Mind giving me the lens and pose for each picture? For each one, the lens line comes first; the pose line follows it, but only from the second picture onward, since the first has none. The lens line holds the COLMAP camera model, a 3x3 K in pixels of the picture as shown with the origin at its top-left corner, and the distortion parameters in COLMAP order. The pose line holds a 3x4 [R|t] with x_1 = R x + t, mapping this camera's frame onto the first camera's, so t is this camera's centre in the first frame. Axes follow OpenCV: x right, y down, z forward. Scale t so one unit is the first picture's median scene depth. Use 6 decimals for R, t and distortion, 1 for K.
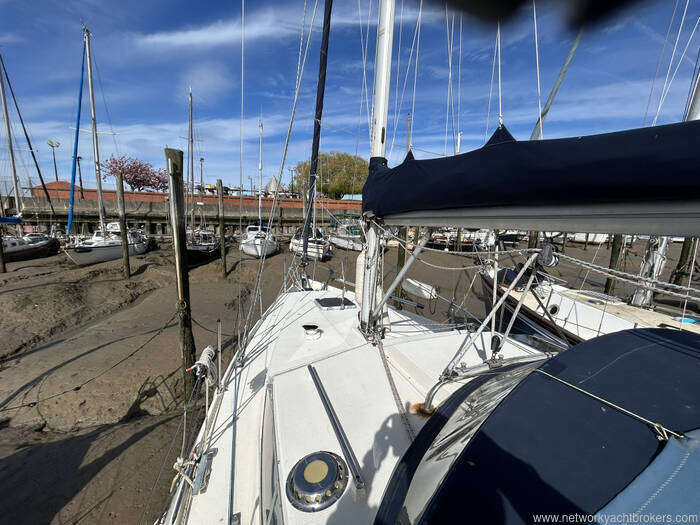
lens RADIAL K [[280.9, 0, 348.7], [0, 280.9, 263.1], [0, 0, 1]] dist [-0.001186, 0.000536]
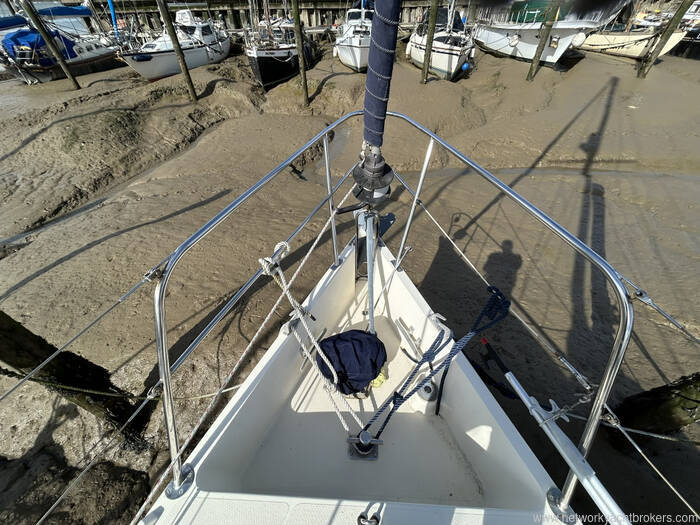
lens RADIAL K [[280.9, 0, 348.7], [0, 280.9, 263.1], [0, 0, 1]] dist [-0.001186, 0.000536]
pose [[0.924443, 0.231052, -0.303350, -0.032321], [-0.018696, 0.822030, 0.569138, -0.027416], [0.380863, -0.520464, 0.764239, 0.279187]]
